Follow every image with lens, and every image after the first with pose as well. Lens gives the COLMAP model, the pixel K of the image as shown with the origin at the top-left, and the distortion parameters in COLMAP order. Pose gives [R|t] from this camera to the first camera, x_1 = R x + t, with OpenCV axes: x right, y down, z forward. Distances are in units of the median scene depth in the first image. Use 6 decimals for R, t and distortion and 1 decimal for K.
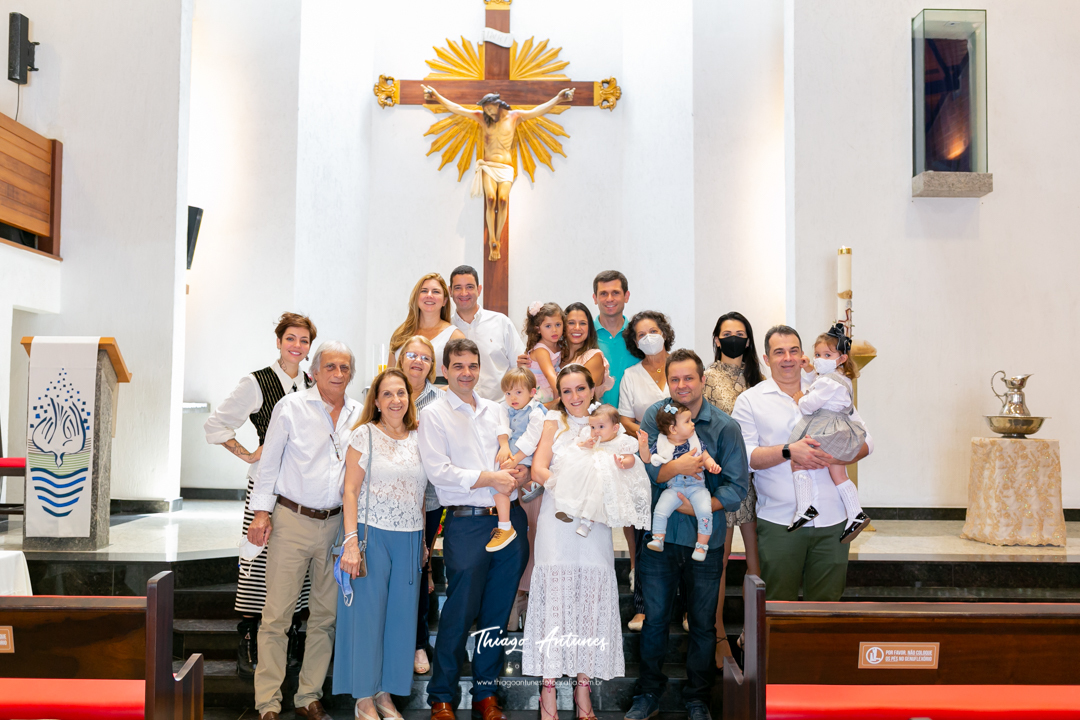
lens RADIAL K [[1061.7, 0, 540.0], [0, 1061.7, 360.0], [0, 0, 1]] dist [0.006245, 0.014273]
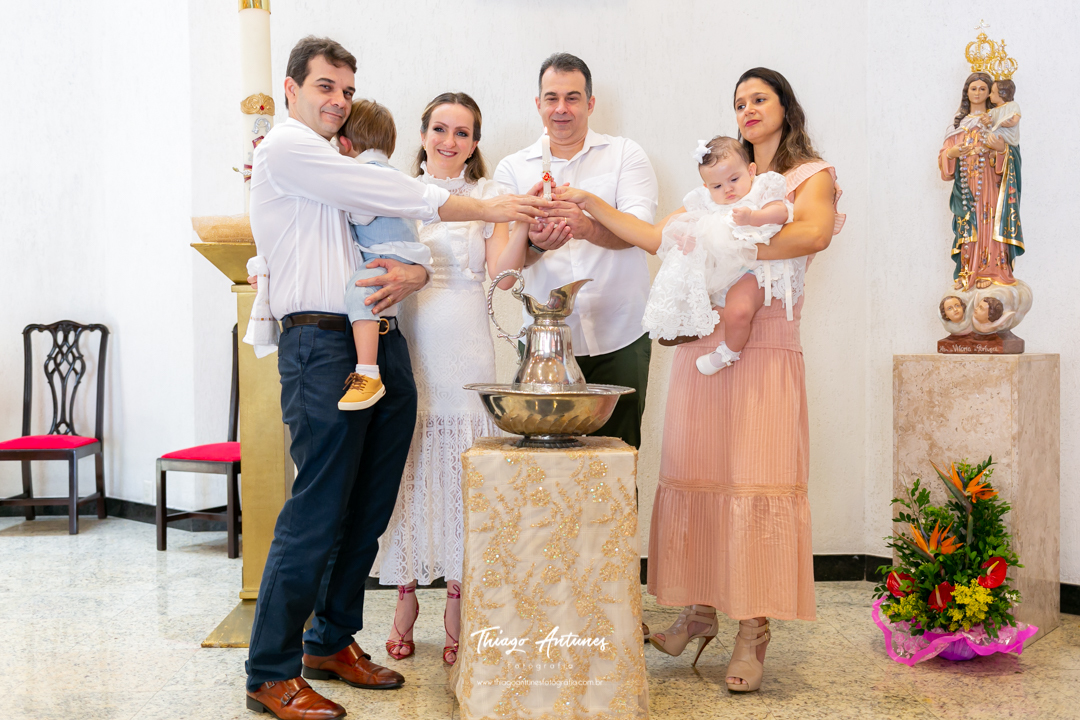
lens RADIAL K [[1100.3, 0, 564.8], [0, 1100.3, 331.1], [0, 0, 1]] dist [0.013513, -0.014516]
pose [[0.999692, -0.015347, 0.019513, 0.445612], [0.014501, 0.998978, 0.042802, 0.014474], [-0.020150, -0.042506, 0.998893, 0.597030]]
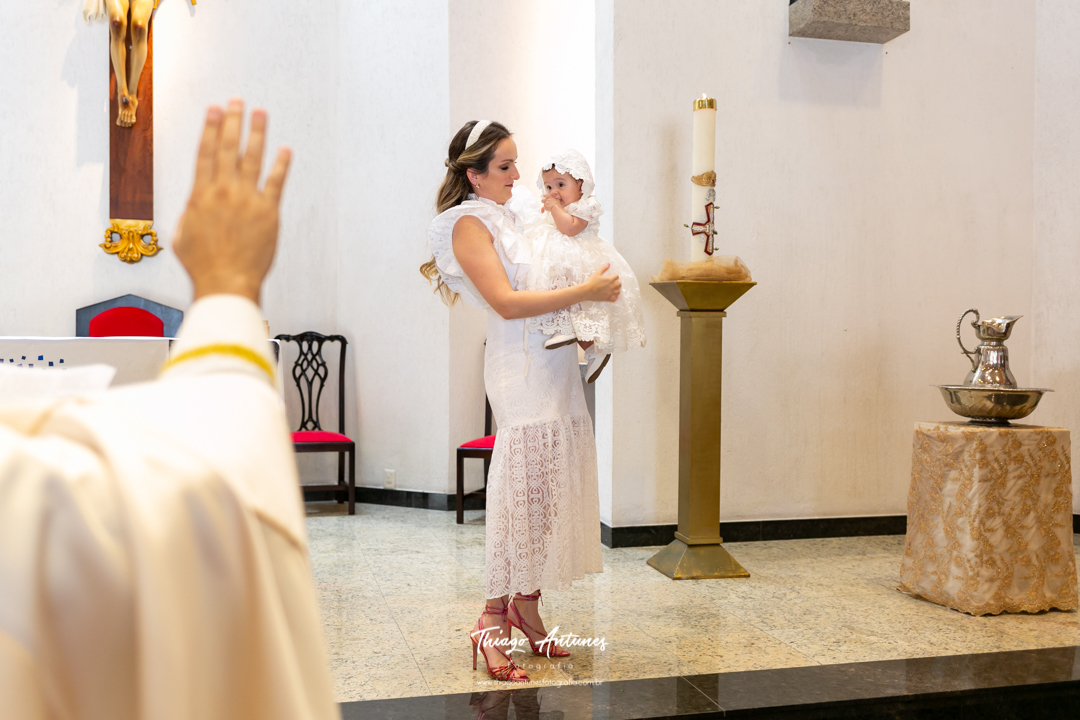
lens RADIAL K [[1061.7, 0, 540.0], [0, 1061.7, 360.0], [0, 0, 1]] dist [0.006245, 0.014273]
pose [[0.973463, -0.006644, 0.228750, 0.070252], [-0.007135, 0.998211, 0.059357, 0.004708], [-0.228735, -0.059414, 0.971674, 0.490956]]
